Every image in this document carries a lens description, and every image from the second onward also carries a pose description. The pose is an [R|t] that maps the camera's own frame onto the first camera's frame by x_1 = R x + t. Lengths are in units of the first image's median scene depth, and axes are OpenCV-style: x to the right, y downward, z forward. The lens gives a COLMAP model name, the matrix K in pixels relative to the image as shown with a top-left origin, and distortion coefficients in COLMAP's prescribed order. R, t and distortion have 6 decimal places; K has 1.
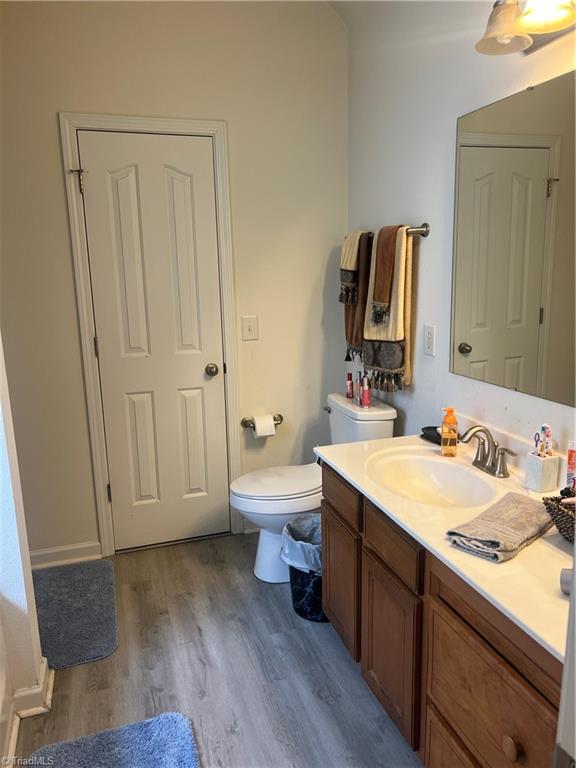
lens RADIAL K [[572.2, 0, 287.6], [0, 572.2, 382.6], [0, 0, 1]] dist [0.049460, -0.035701]
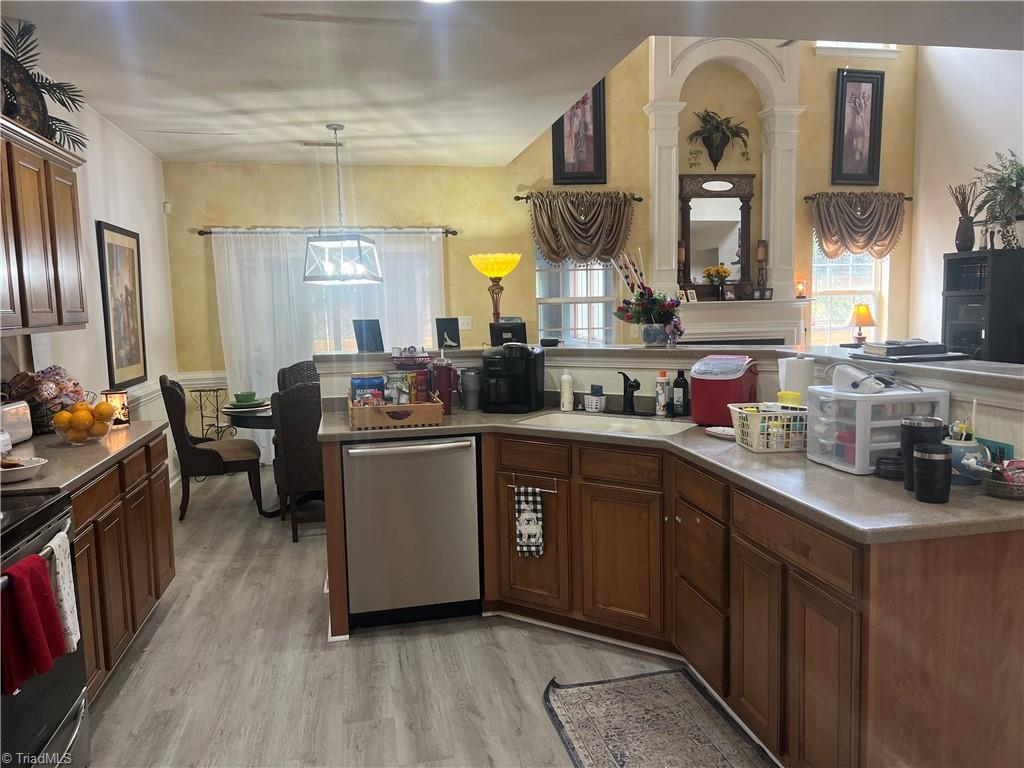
lens RADIAL K [[762.9, 0, 512.8], [0, 762.9, 384.4], [0, 0, 1]] dist [0.049460, -0.035701]
pose [[0.994313, -0.005157, -0.106369, -0.011042], [-0.007320, 0.993155, -0.116573, 0.085228], [0.106242, 0.116689, 0.987470, -0.386772]]
